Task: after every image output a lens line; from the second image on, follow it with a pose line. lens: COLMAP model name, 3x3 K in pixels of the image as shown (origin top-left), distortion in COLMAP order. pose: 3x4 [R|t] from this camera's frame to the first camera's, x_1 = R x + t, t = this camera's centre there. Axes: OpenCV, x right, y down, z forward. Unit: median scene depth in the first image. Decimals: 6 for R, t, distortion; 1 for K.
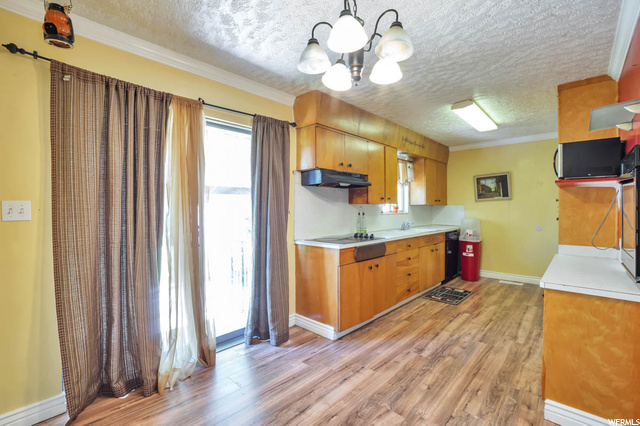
lens RADIAL K [[281.5, 0, 322.1], [0, 281.5, 208.3], [0, 0, 1]] dist [-0.025845, 0.000052]
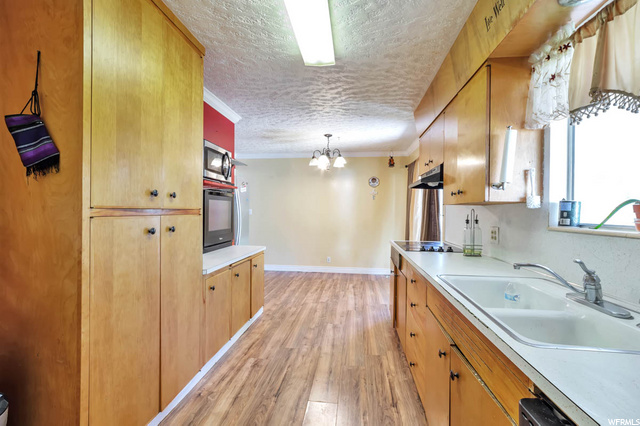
lens RADIAL K [[281.5, 0, 322.1], [0, 281.5, 208.3], [0, 0, 1]] dist [-0.025845, 0.000052]
pose [[-0.806860, -0.011844, -0.590624, 1.022603], [-0.007000, 0.999920, -0.010489, 0.002553], [0.590701, -0.004328, -0.806879, 1.774252]]
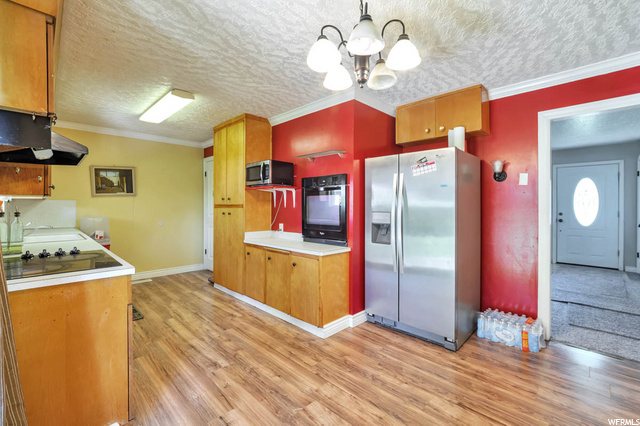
lens RADIAL K [[281.5, 0, 322.1], [0, 281.5, 208.3], [0, 0, 1]] dist [-0.025845, 0.000052]
pose [[0.030741, -0.008240, 0.999493, -0.466231], [-0.001241, 0.999965, 0.008282, 0.004708], [-0.999527, -0.001495, 0.030730, 0.573437]]
